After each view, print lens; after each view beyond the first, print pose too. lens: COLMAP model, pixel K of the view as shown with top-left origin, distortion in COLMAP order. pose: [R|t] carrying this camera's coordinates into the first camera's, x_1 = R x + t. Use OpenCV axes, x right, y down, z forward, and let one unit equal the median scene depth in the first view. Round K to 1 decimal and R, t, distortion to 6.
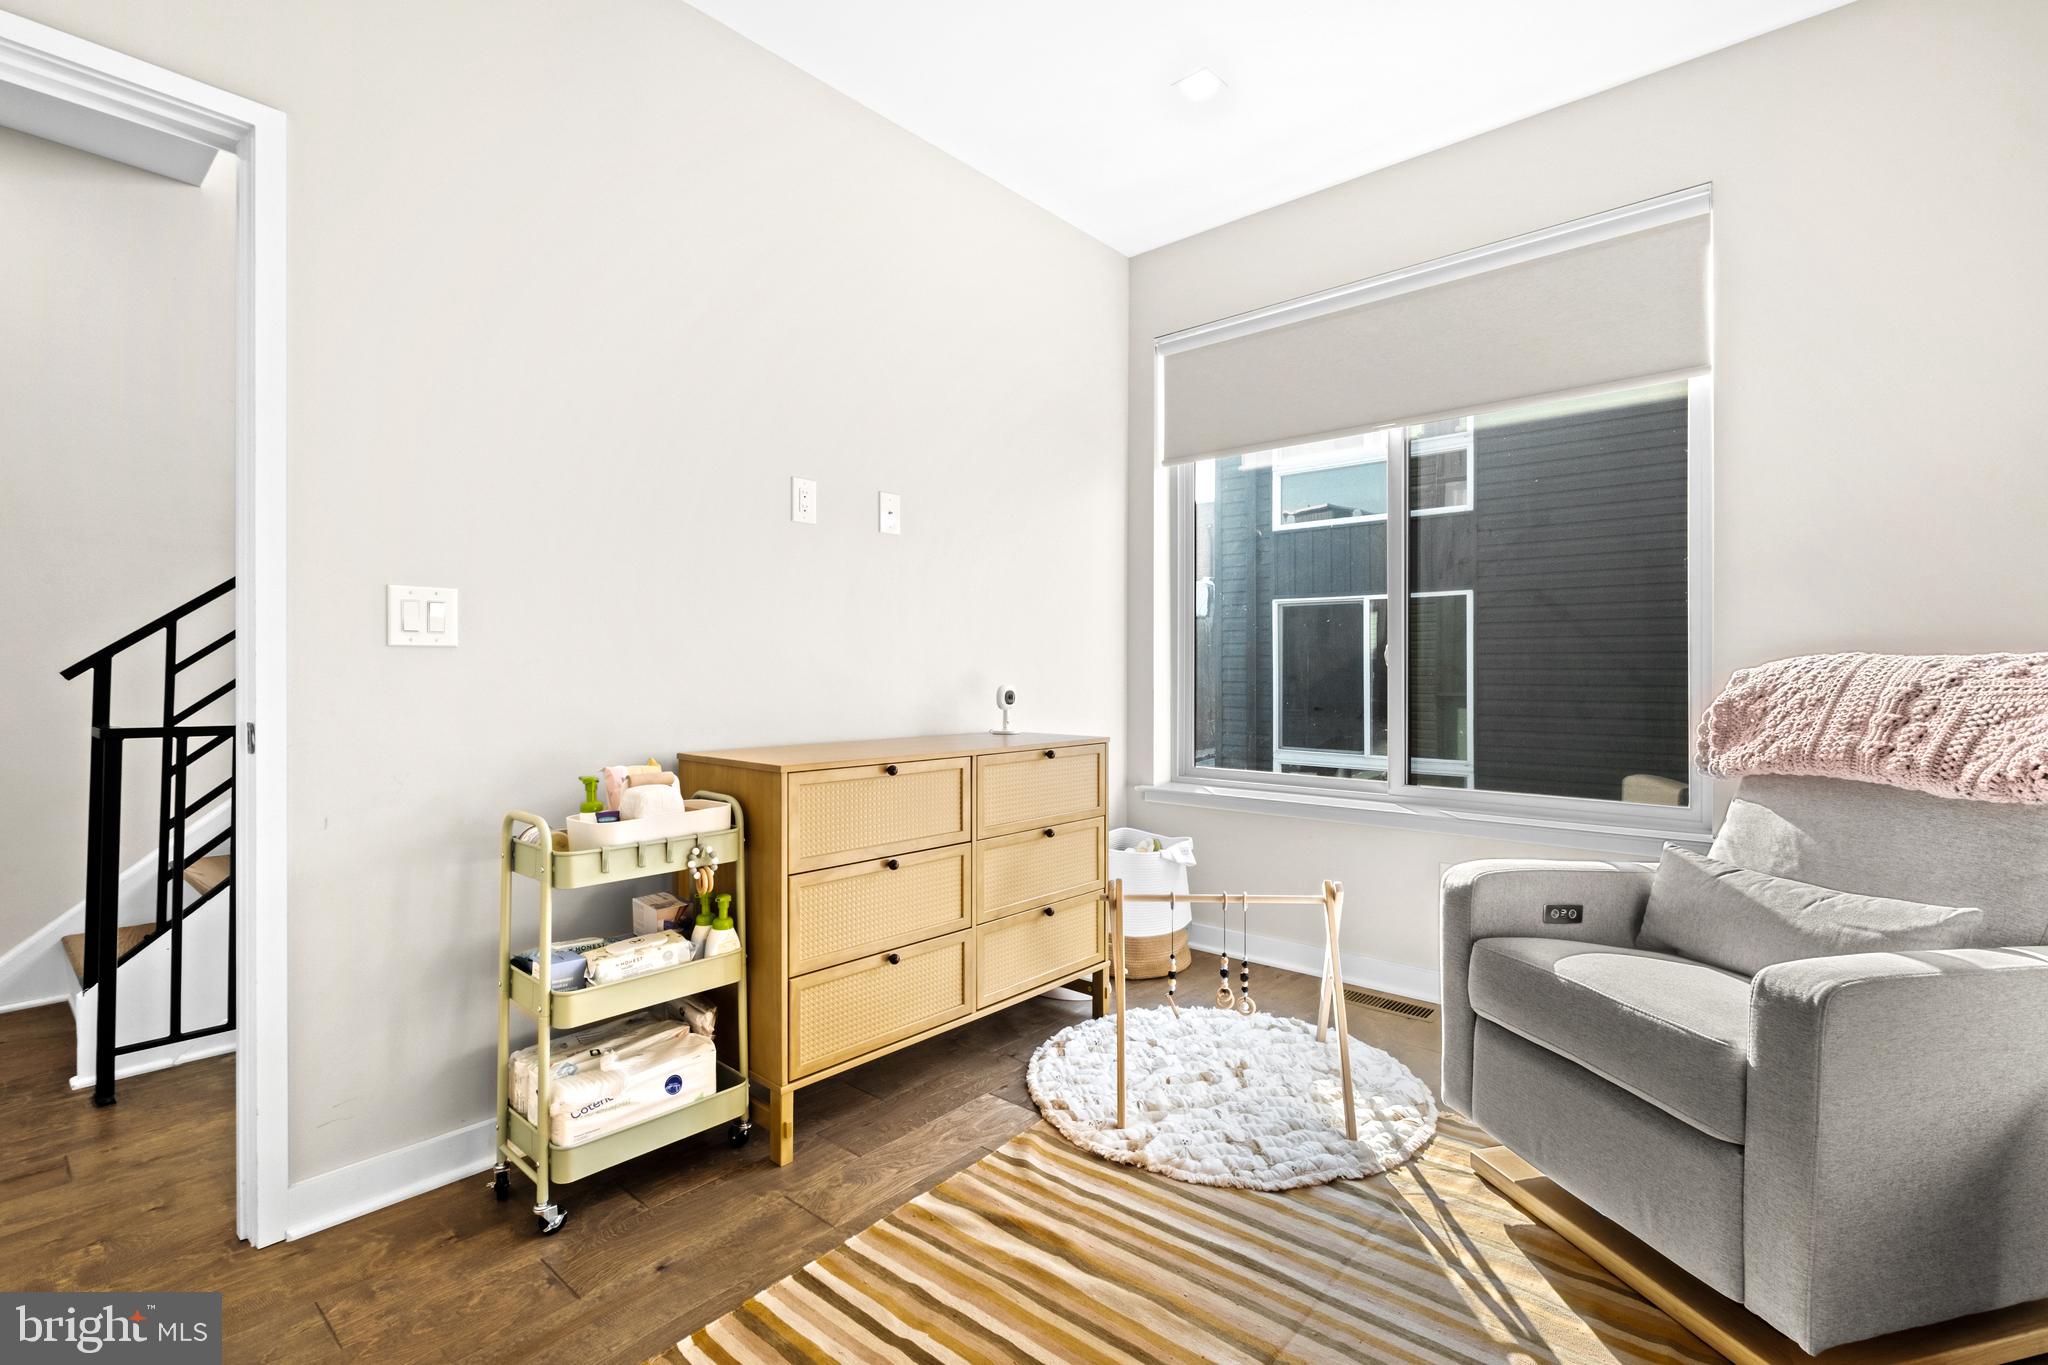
lens RADIAL K [[935.9, 0, 1033.0], [0, 935.9, 678.0], [0, 0, 1]] dist [-0.002162, -0.000725]
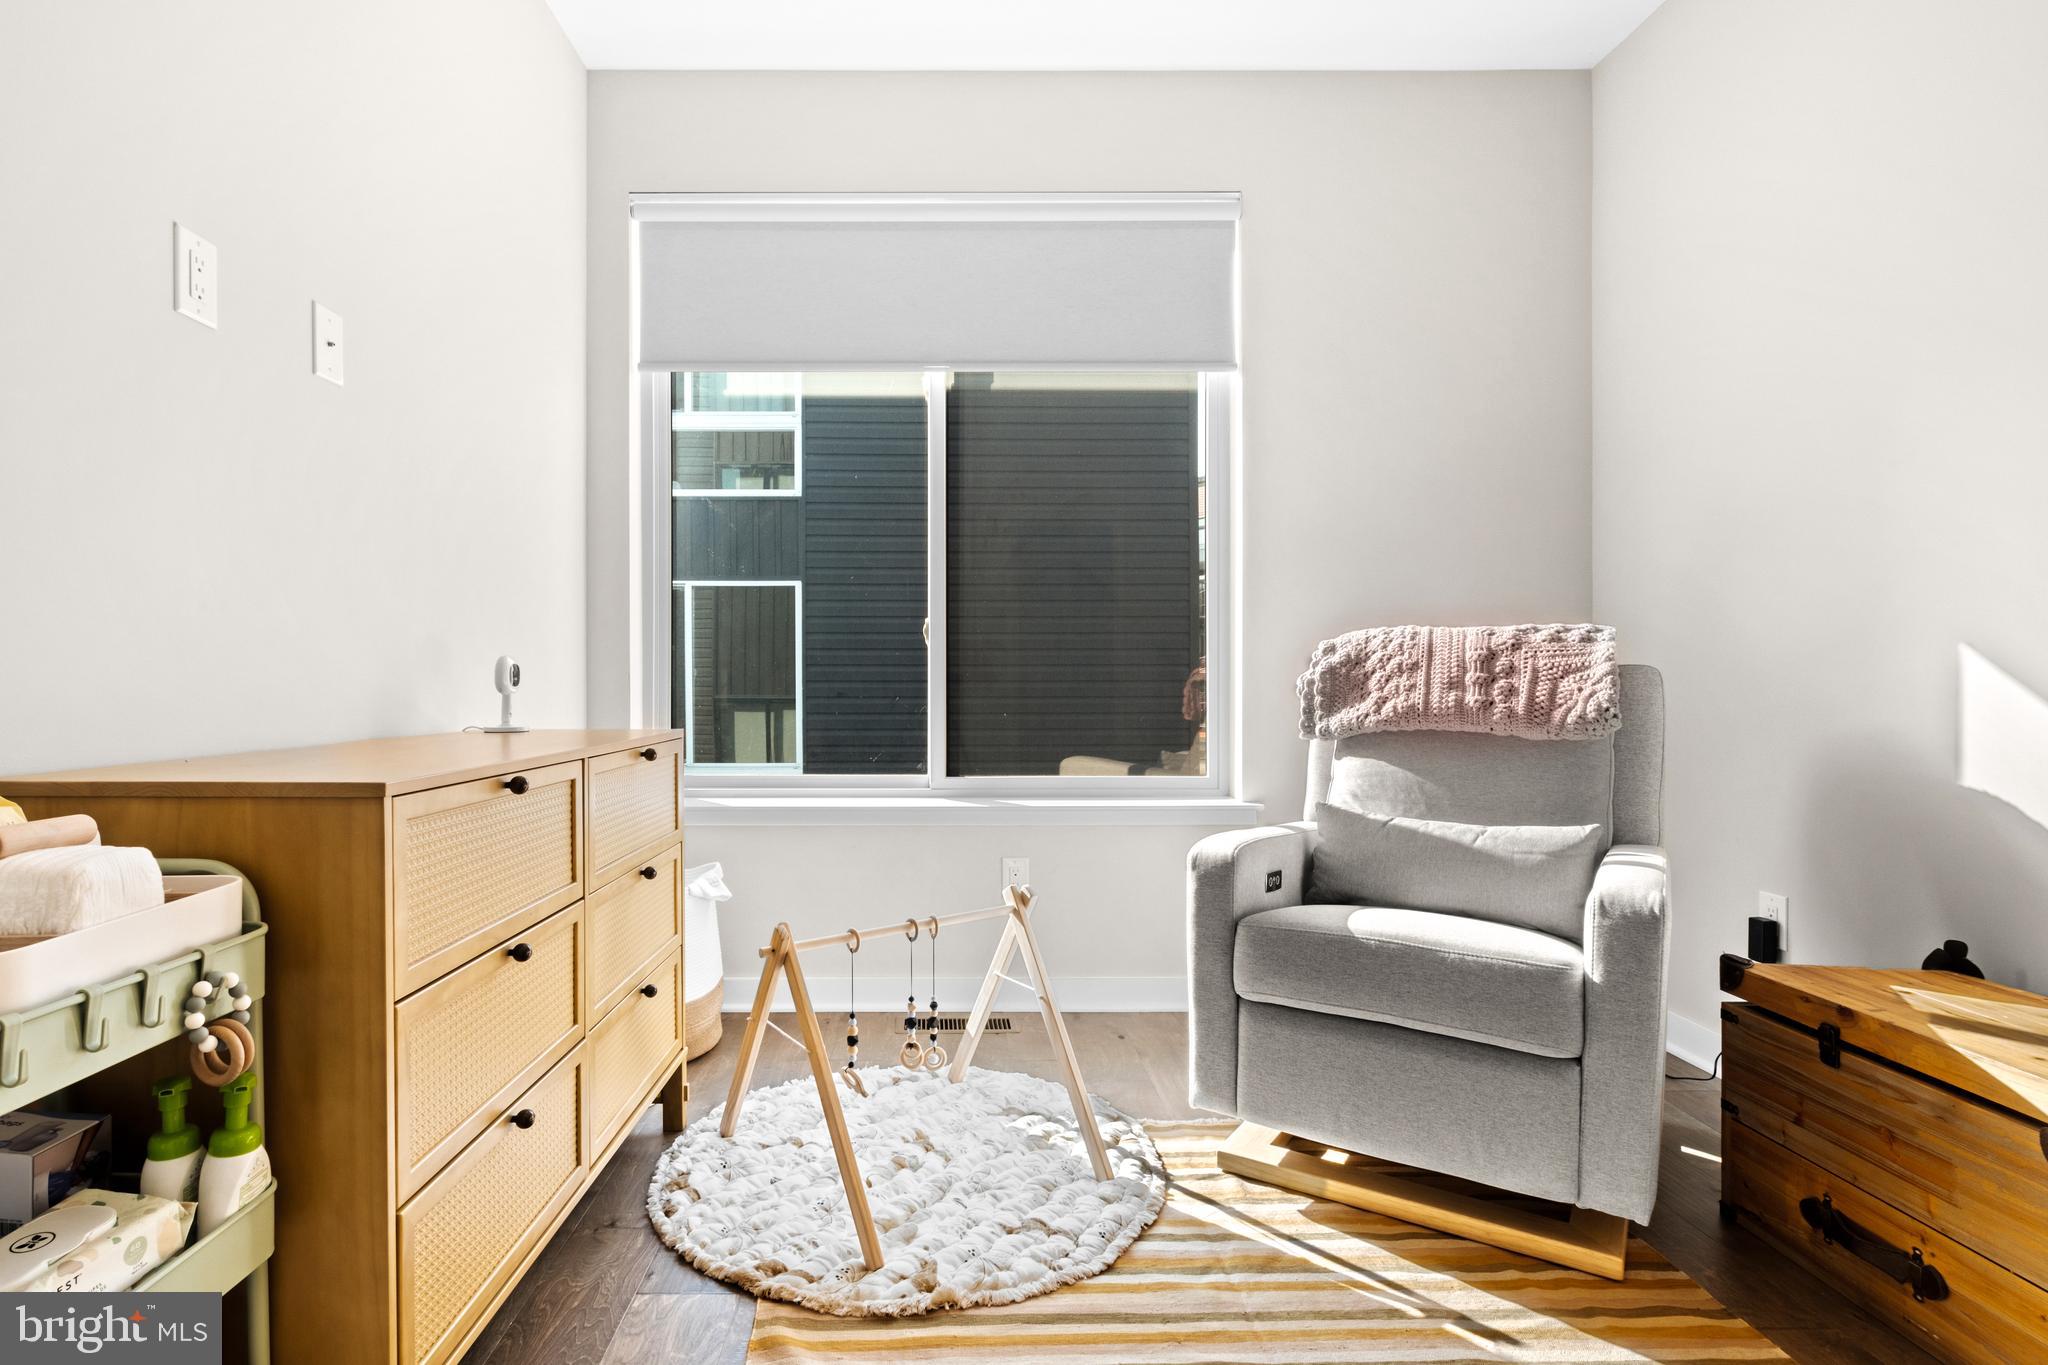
lens RADIAL K [[1048.1, 0, 1024.5], [0, 1048.1, 686.8], [0, 0, 1]] dist [-0.003266, 0.001627]
pose [[0.752316, -0.008467, 0.658748, -0.369057], [0.005229, 0.999963, 0.006880, 0.040800], [-0.658781, -0.001731, 0.752333, 0.359494]]
